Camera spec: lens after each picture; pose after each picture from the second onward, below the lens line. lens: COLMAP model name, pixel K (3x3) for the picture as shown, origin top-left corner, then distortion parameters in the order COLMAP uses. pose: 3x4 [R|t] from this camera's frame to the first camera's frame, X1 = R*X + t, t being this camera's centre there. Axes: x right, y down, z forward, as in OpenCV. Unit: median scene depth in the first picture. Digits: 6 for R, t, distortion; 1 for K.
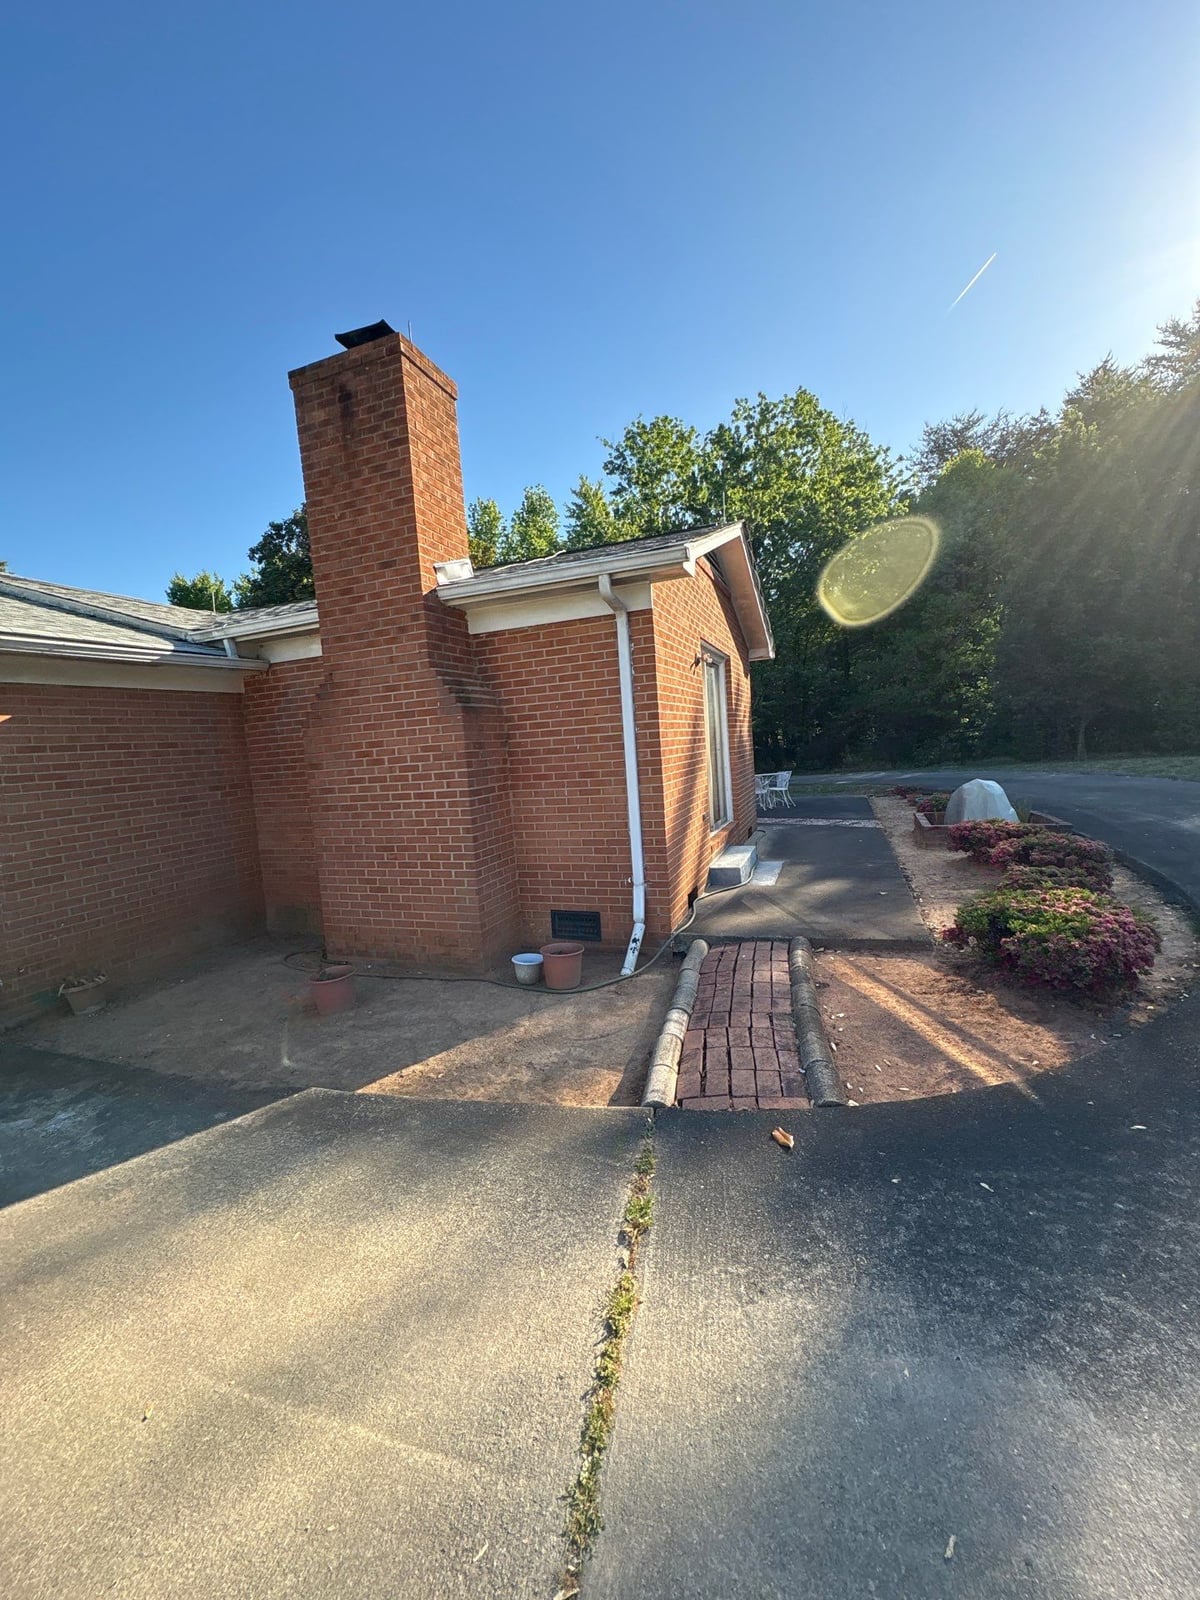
lens RADIAL K [[639.0, 0, 600.6], [0, 639.0, 802.5], [0, 0, 1]] dist [-0.000324, 0.000095]
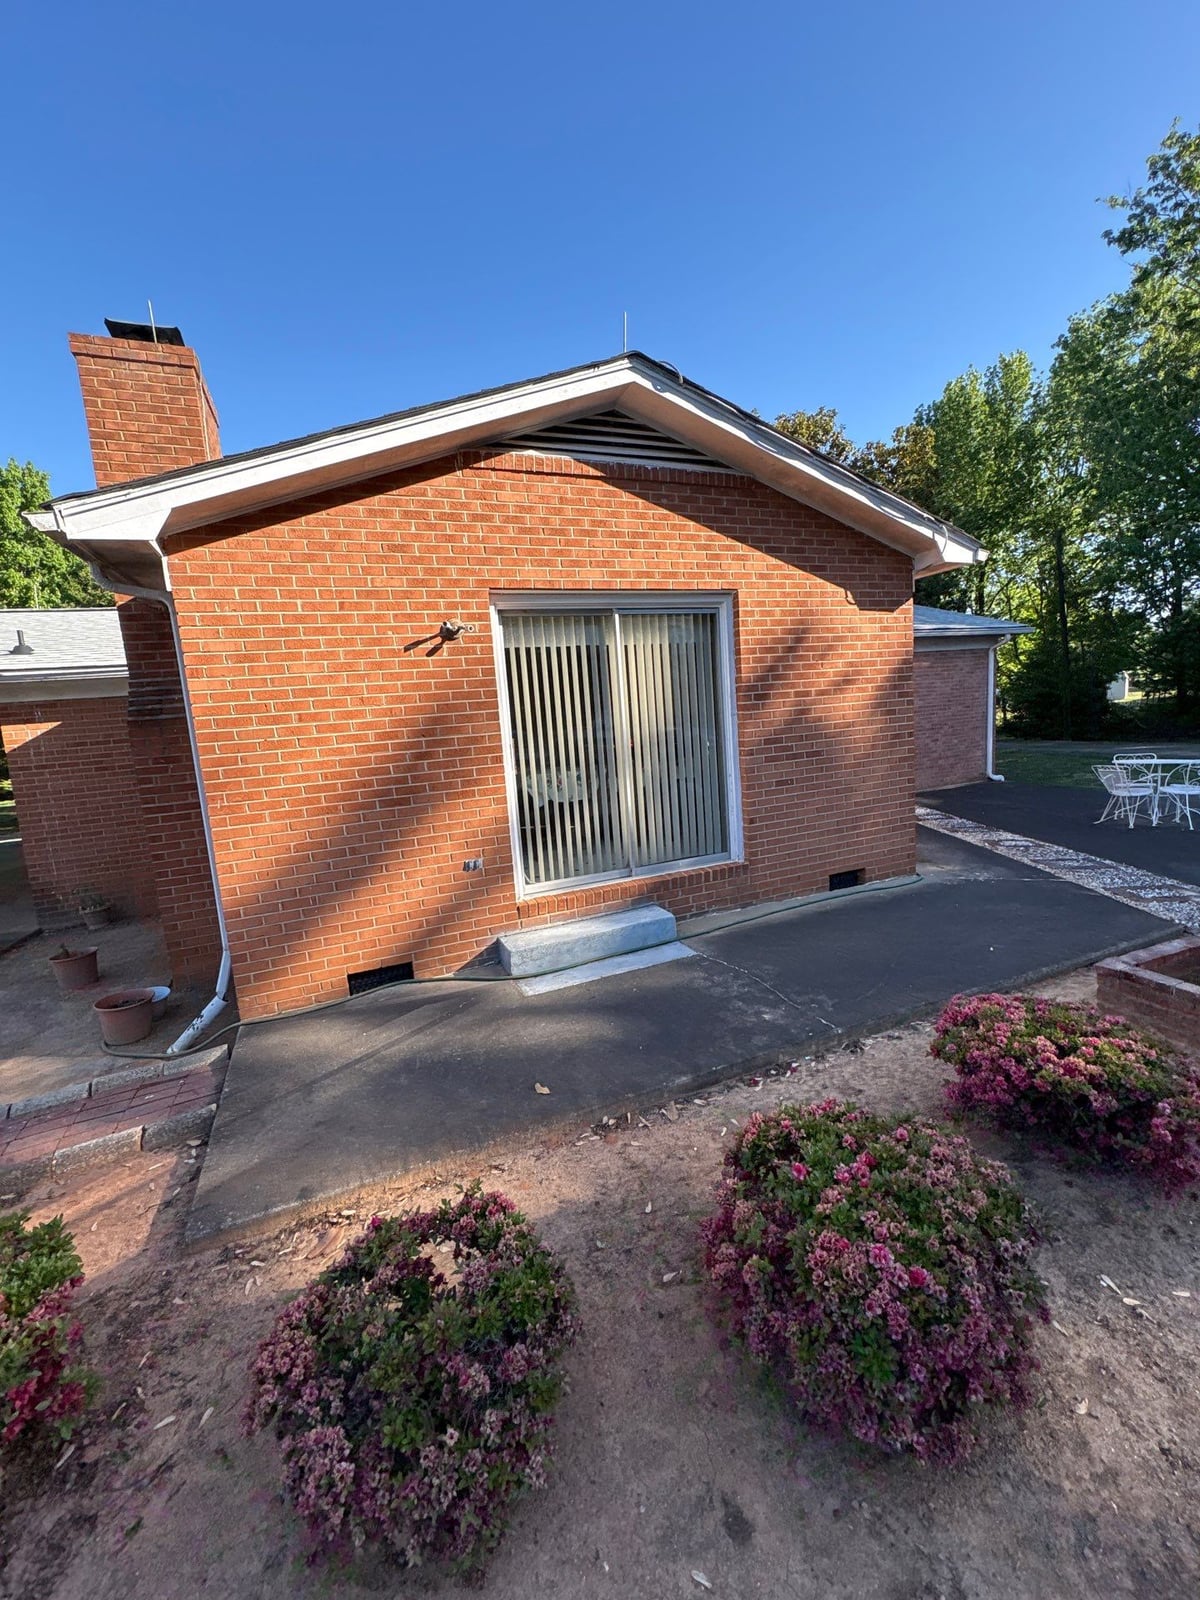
lens RADIAL K [[639.0, 0, 604.5], [0, 639.0, 799.9], [0, 0, 1]] dist [-0.000324, 0.000095]
pose [[0.684250, 0.110544, -0.720820, 0.955072], [-0.034002, 0.992205, 0.119886, -0.166456], [0.728454, -0.057523, 0.682675, 0.842511]]
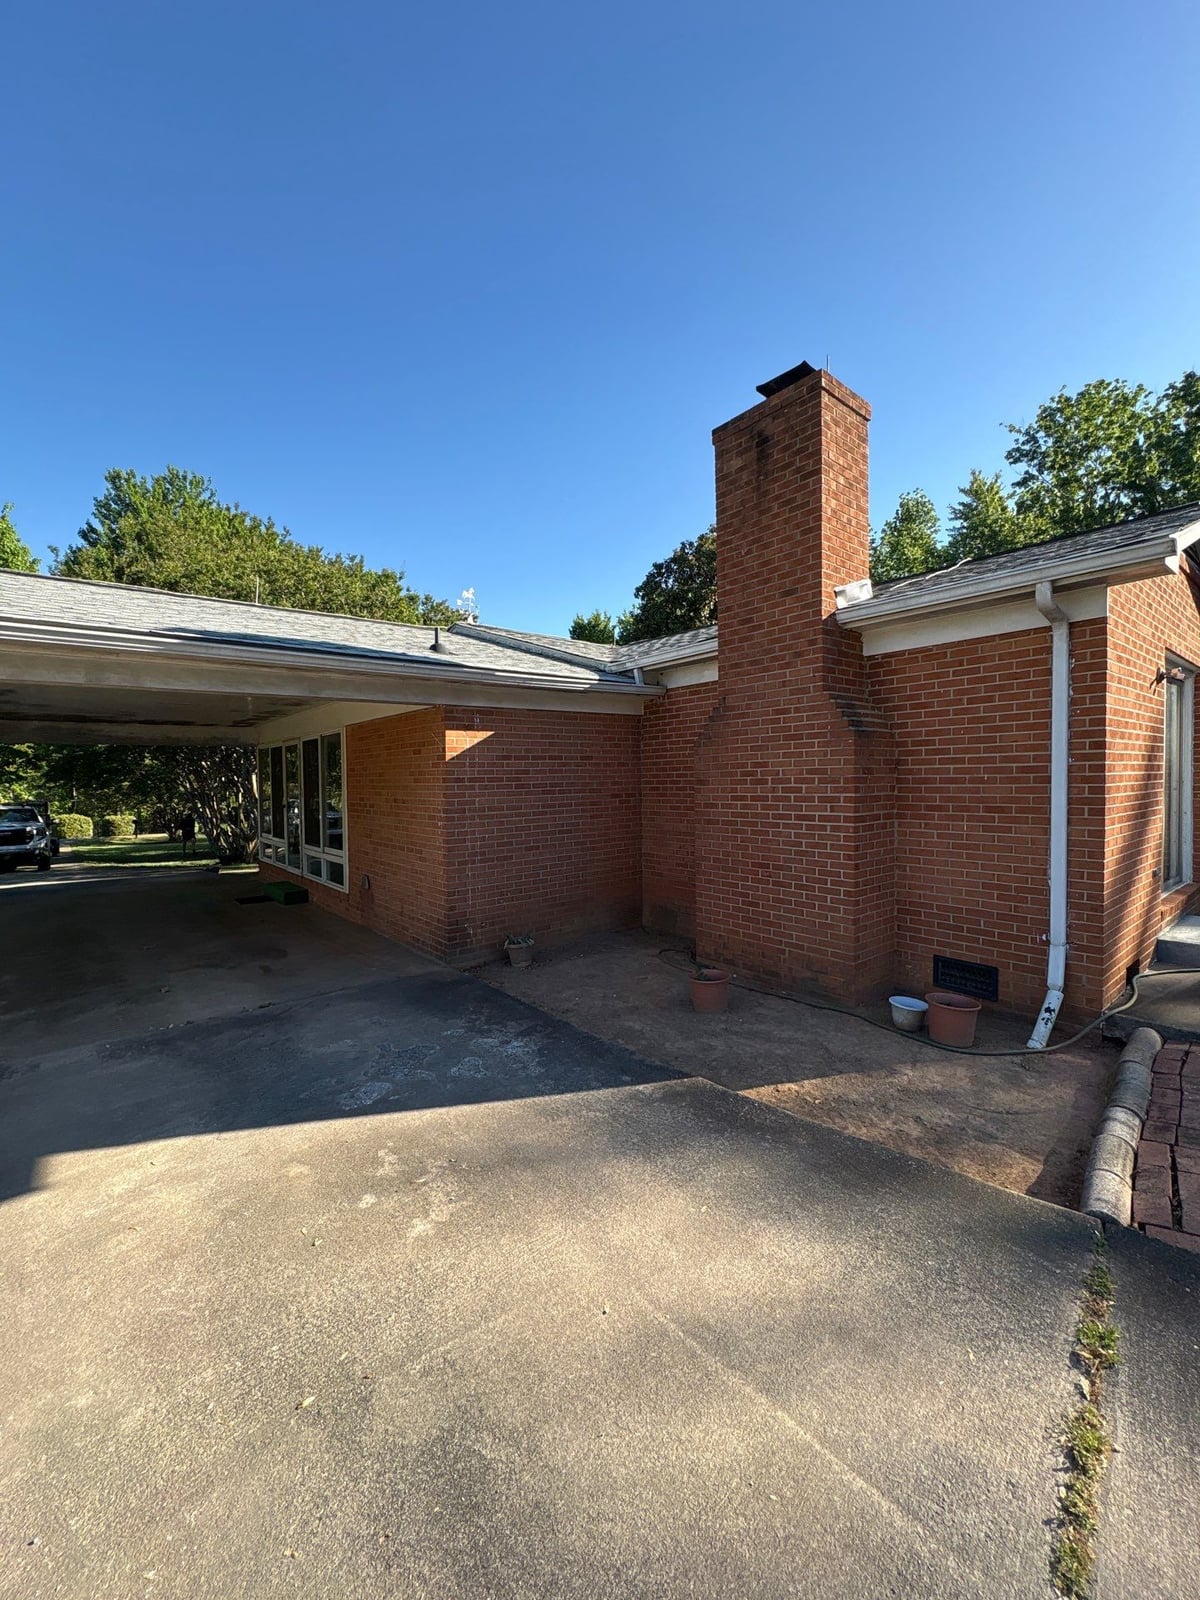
lens RADIAL K [[639.0, 0, 600.0], [0, 639.0, 801.4], [0, 0, 1]] dist [-0.000324, 0.000095]
pose [[0.865041, 0.071060, -0.496643, -0.059316], [-0.087528, 0.996113, -0.009929, 0.002241], [0.494007, 0.052059, 0.867898, -0.035665]]
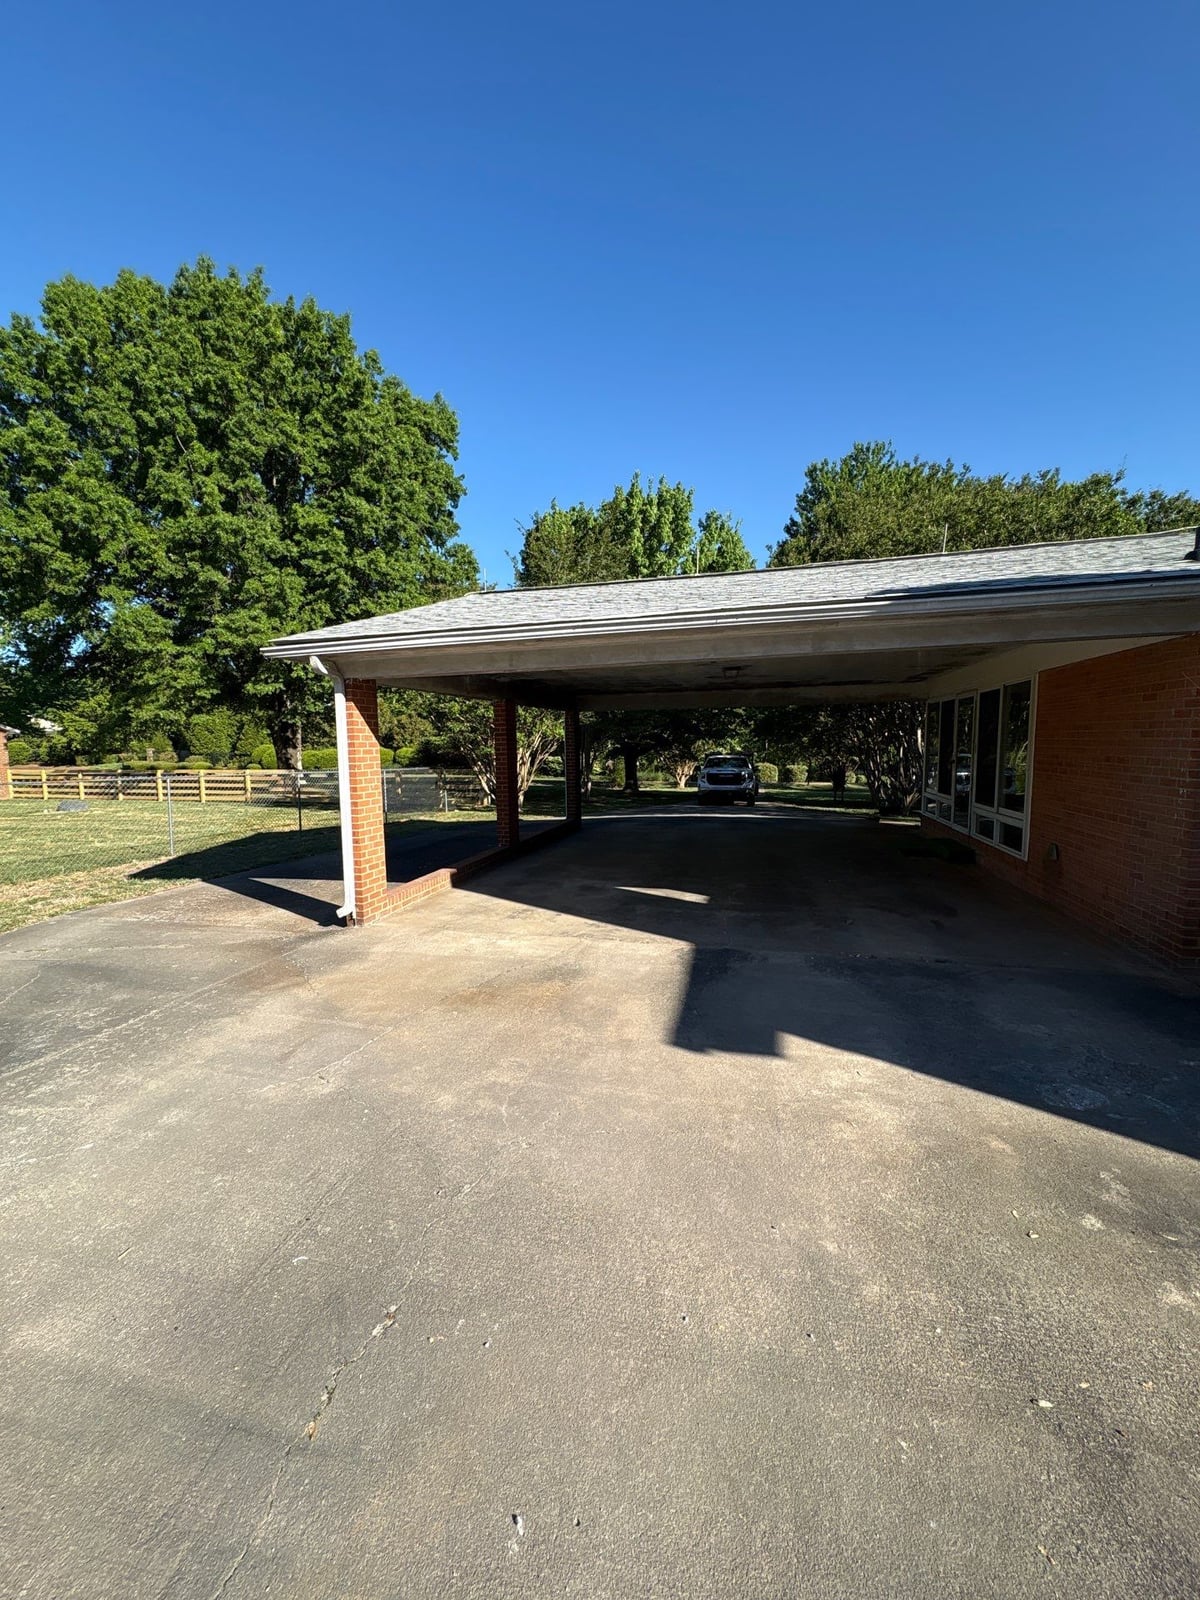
lens RADIAL K [[639.0, 0, 596.1], [0, 639.0, 800.2], [0, 0, 1]] dist [-0.000324, 0.000095]
pose [[0.100389, 0.152646, -0.983169, -0.101163], [-0.081574, 0.986097, 0.144771, 0.008892], [0.991599, 0.065668, 0.111445, -0.080400]]
